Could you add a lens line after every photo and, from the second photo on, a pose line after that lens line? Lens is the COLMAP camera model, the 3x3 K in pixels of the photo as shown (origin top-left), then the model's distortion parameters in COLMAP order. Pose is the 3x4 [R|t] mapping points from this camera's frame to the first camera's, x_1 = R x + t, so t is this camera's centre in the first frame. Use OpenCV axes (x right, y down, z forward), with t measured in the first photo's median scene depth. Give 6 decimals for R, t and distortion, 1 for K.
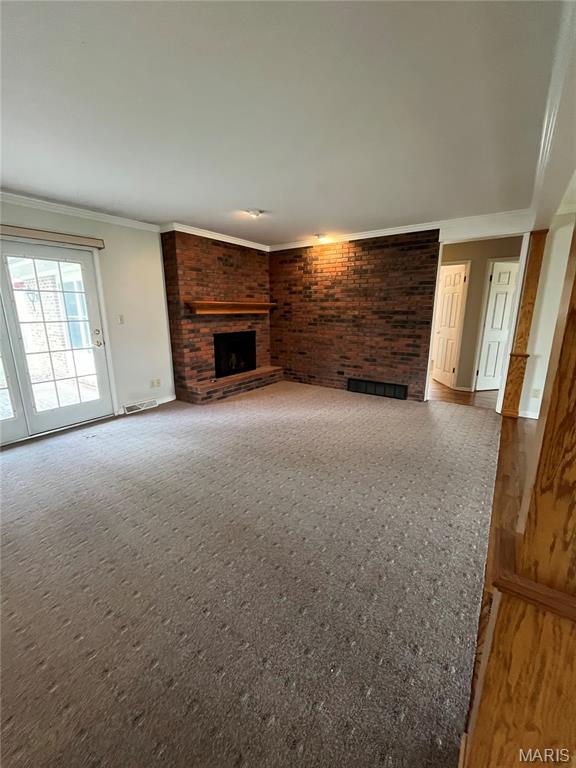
lens RADIAL K [[310.3, 0, 286.3], [0, 310.3, 384.0], [0, 0, 1]] dist [-0.005300, 0.000018]
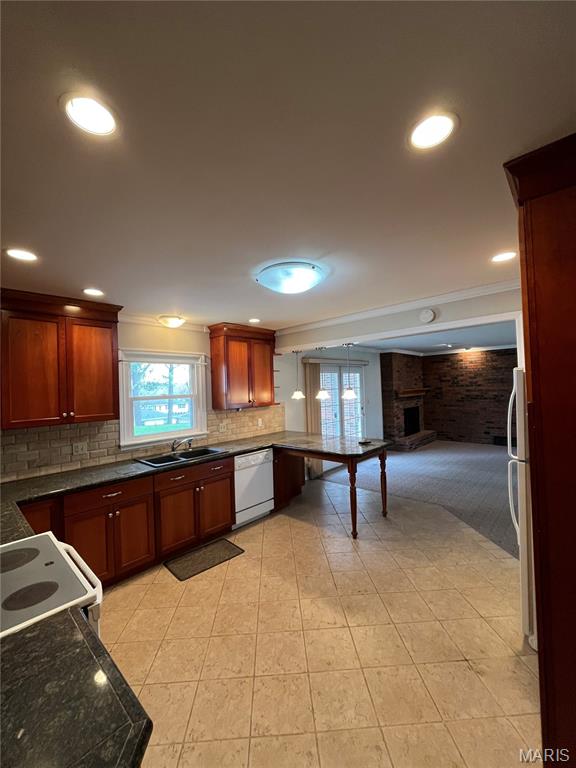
lens RADIAL K [[310.3, 0, 286.7], [0, 310.3, 384.9], [0, 0, 1]] dist [-0.005300, 0.000018]
pose [[0.991474, -0.031207, -0.126516, -0.629036], [0.000194, 0.971253, -0.238052, 0.101929], [0.130308, 0.235997, 0.962977, -0.656971]]
